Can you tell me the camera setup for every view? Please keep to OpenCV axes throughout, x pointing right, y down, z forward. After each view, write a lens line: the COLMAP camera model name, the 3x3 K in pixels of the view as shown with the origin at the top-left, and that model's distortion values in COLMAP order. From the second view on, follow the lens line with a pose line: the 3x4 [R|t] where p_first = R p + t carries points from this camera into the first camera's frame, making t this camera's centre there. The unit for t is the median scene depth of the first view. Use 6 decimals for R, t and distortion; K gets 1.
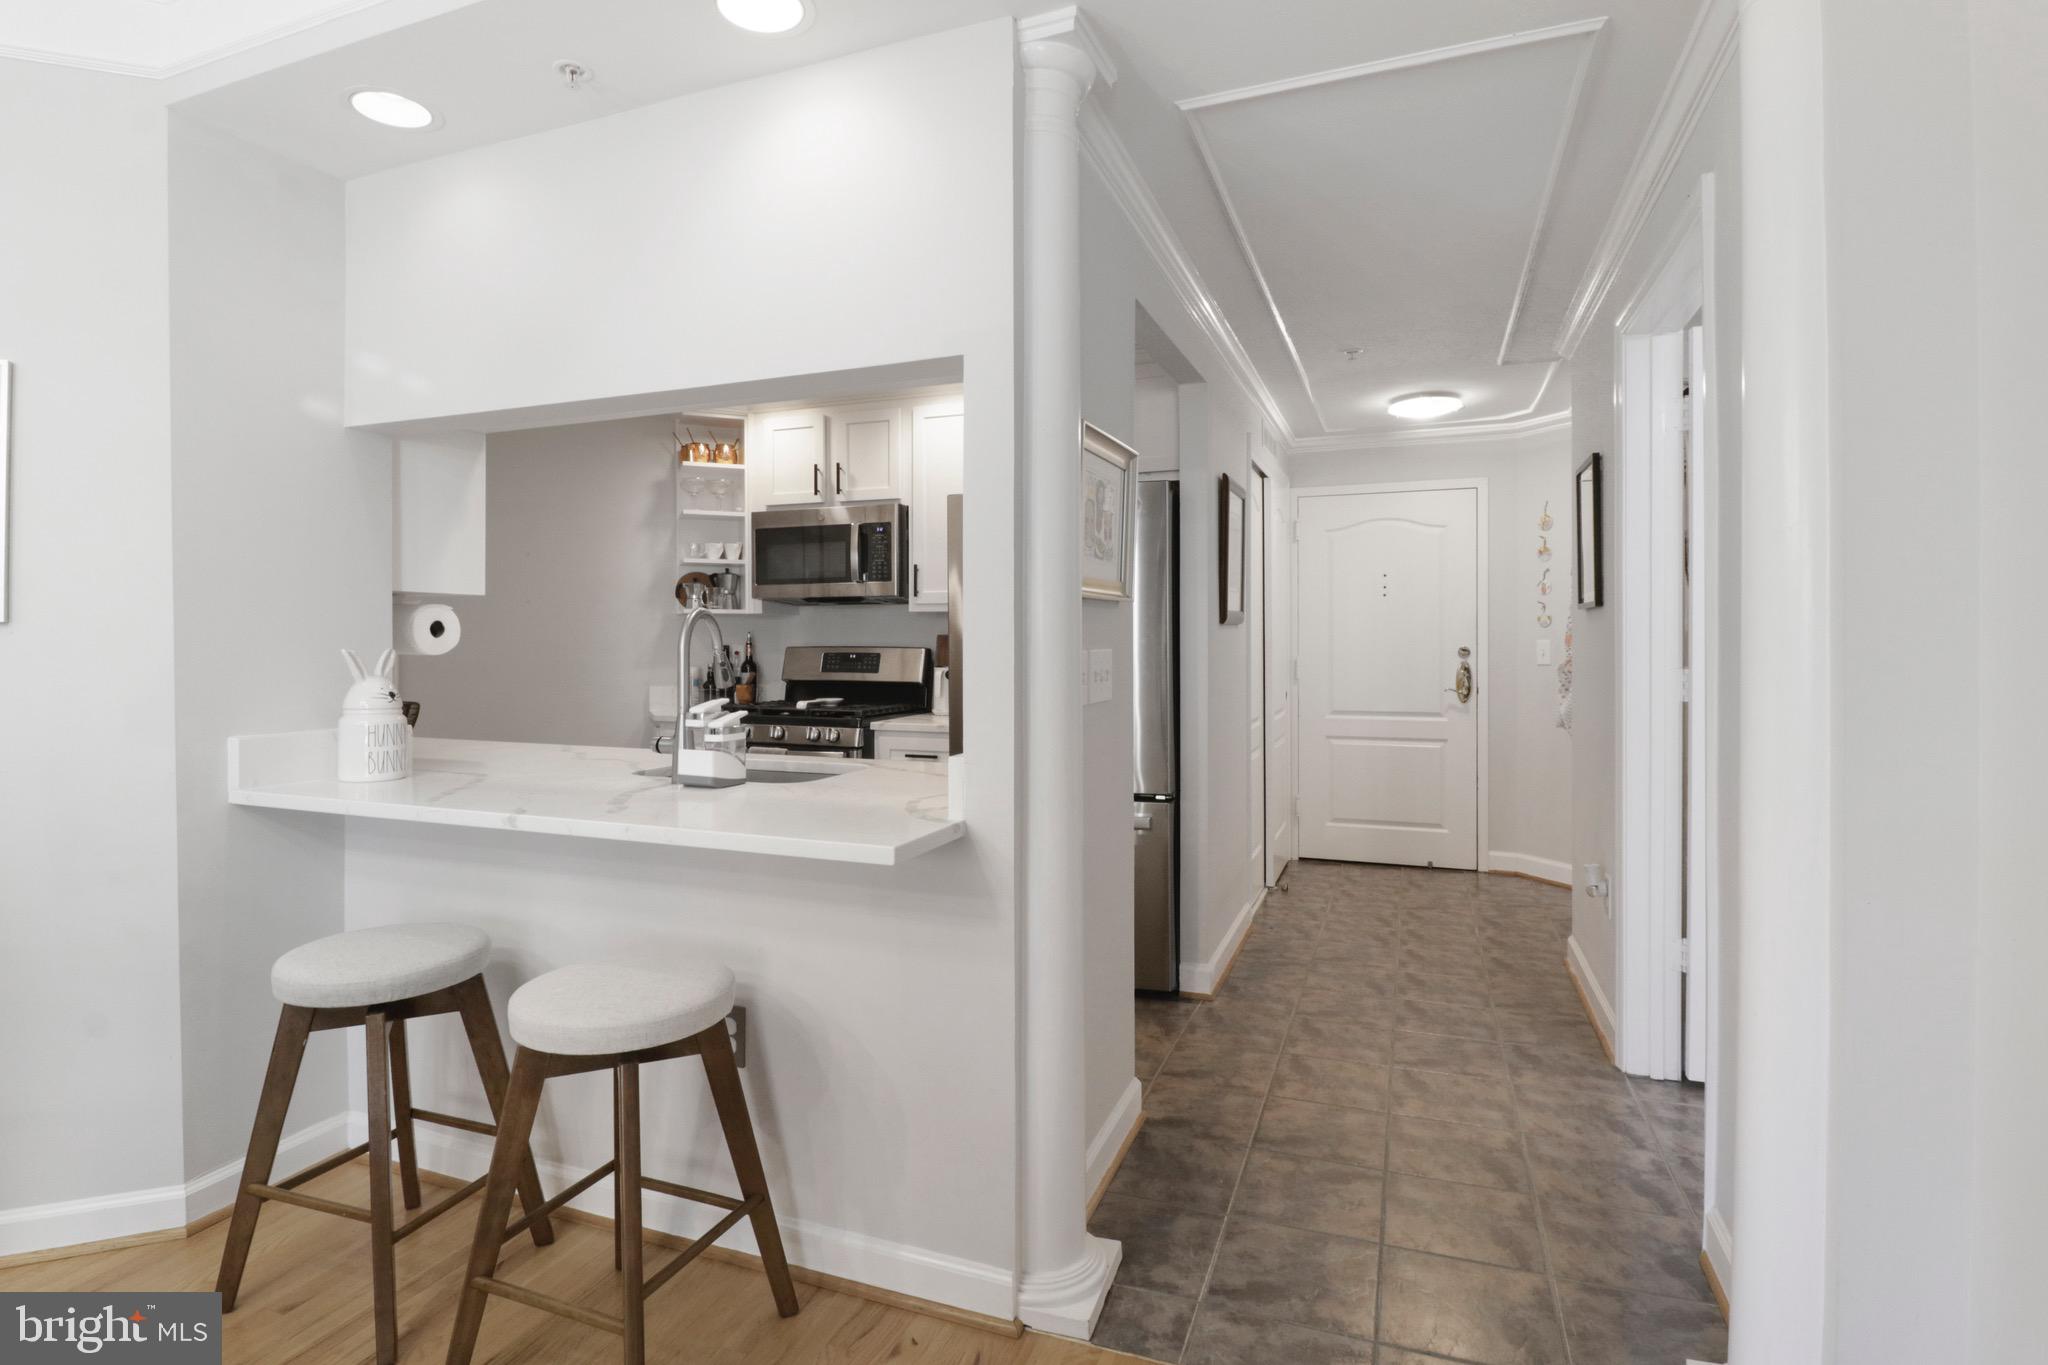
lens RADIAL K [[1001.4, 0, 1026.1], [0, 1001.4, 662.6], [0, 0, 1]] dist [-0.022766, -0.001134]
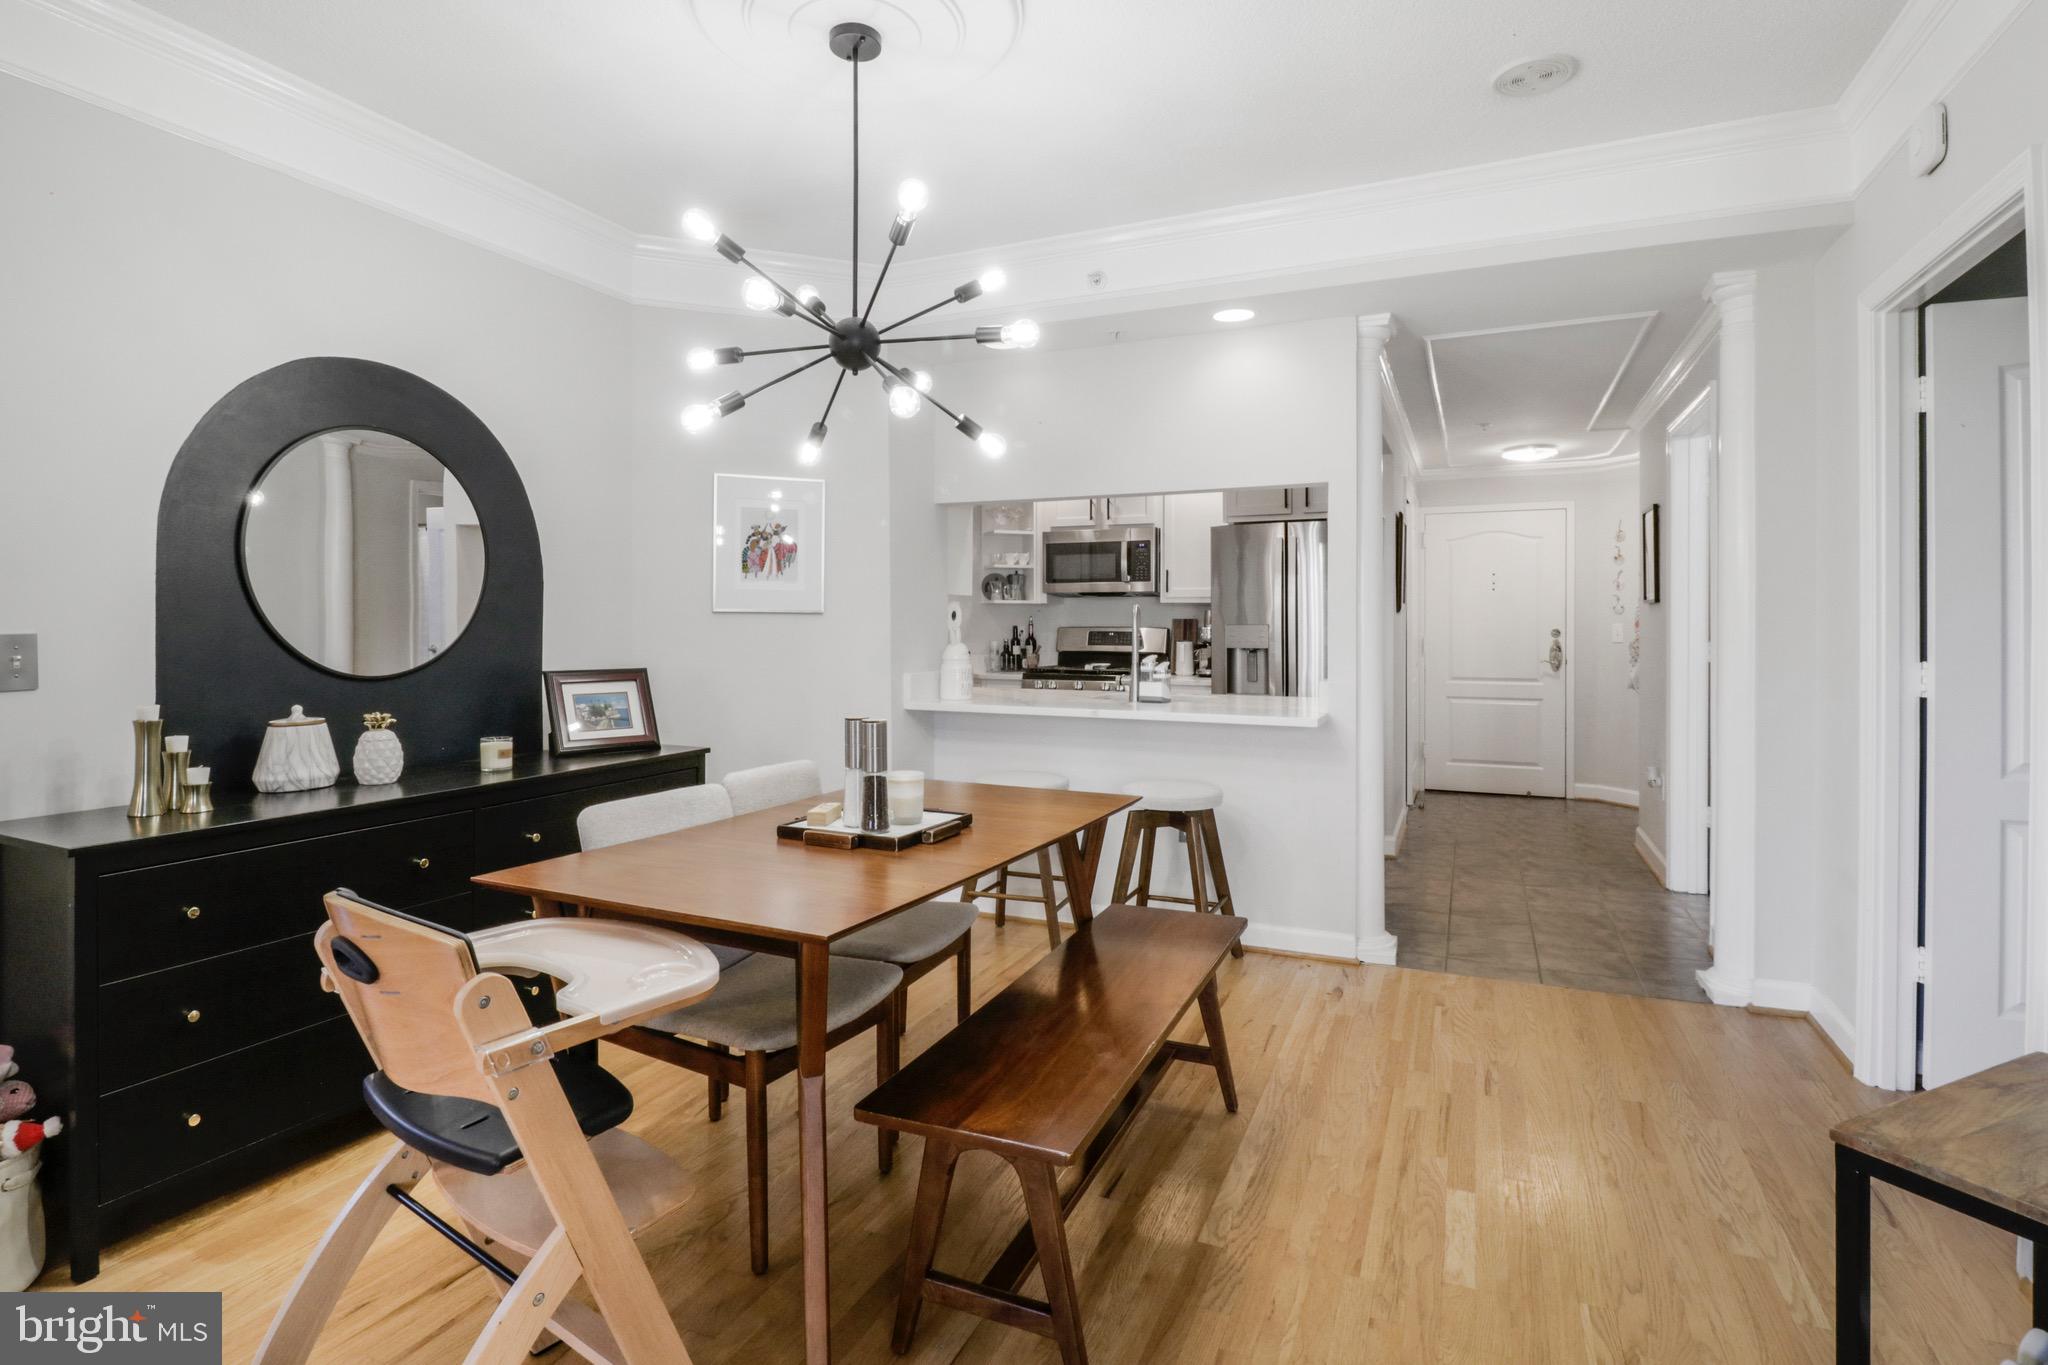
lens RADIAL K [[1001.4, 0, 1019.6], [0, 1001.4, 641.7], [0, 0, 1]] dist [-0.022766, -0.001134]
pose [[0.998323, 0.003950, -0.057759, -0.223302], [-0.004086, 0.999989, -0.002225, 0.008091], [0.057749, 0.002457, 0.998328, -0.411571]]
